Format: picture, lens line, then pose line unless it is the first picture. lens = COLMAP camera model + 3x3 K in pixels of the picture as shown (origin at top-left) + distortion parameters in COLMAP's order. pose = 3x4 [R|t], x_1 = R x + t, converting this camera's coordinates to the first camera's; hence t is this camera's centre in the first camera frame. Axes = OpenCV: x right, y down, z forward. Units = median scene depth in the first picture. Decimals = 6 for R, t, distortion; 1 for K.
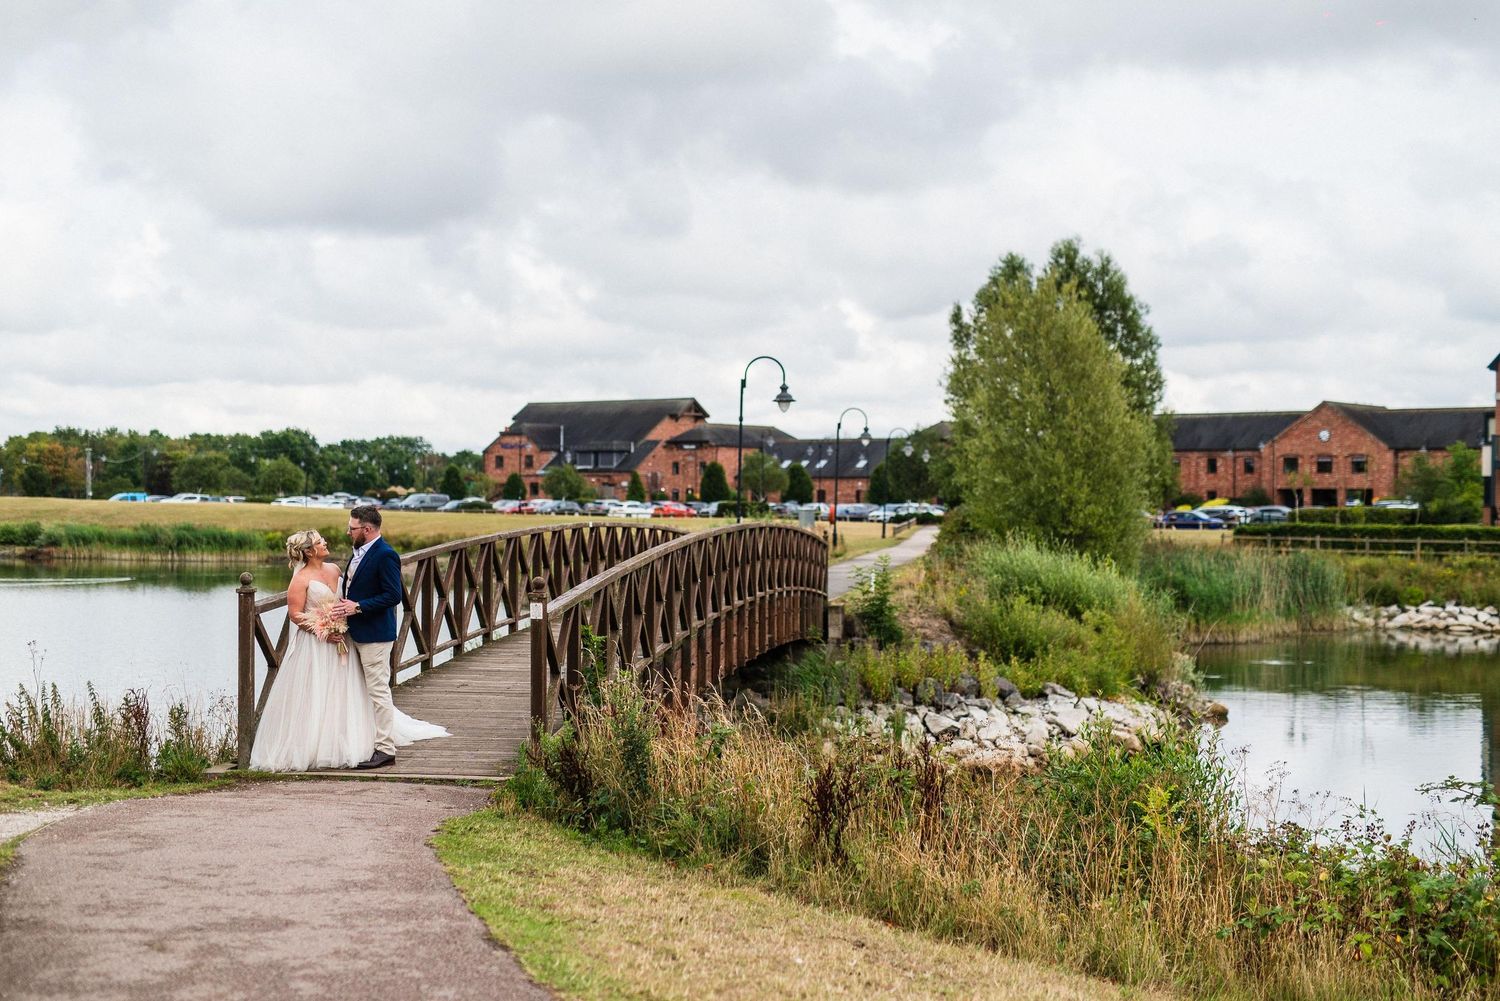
lens RADIAL K [[2074.3, 0, 749.9], [0, 2074.3, 497.3], [0, 0, 1]] dist [-0.014406, 0.033547]
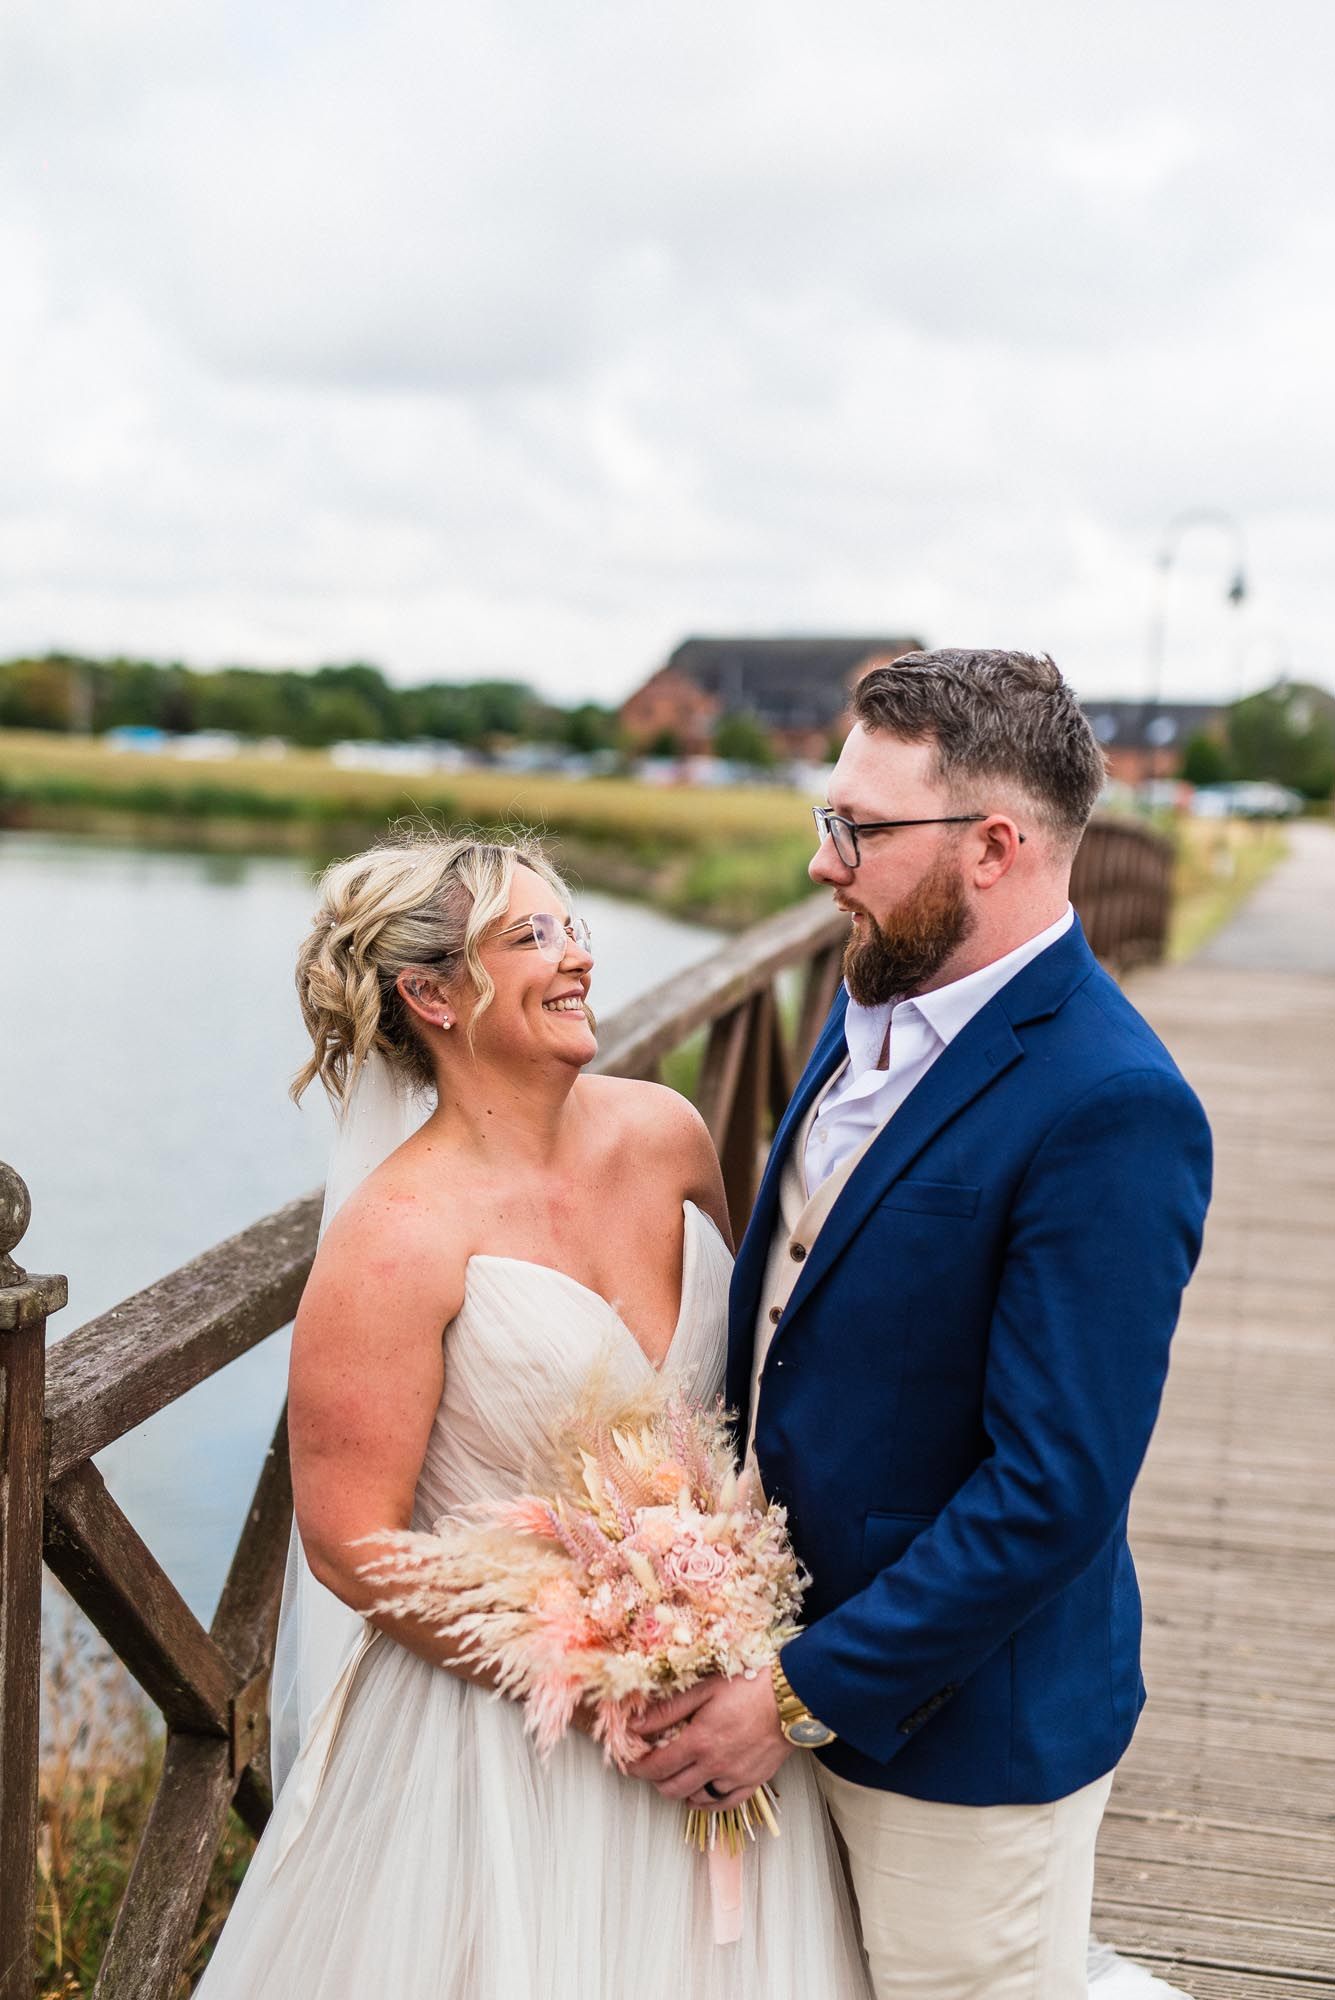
lens RADIAL K [[2765.7, 0, 692.4], [0, 2765.7, 995.2], [0, 0, 1]] dist [-0.014406, 0.033547]
pose [[0.994861, 0.037218, -0.094161, -0.031704], [-0.029311, 0.996034, 0.084007, 0.001982], [0.096915, -0.080815, 0.992006, 0.144534]]
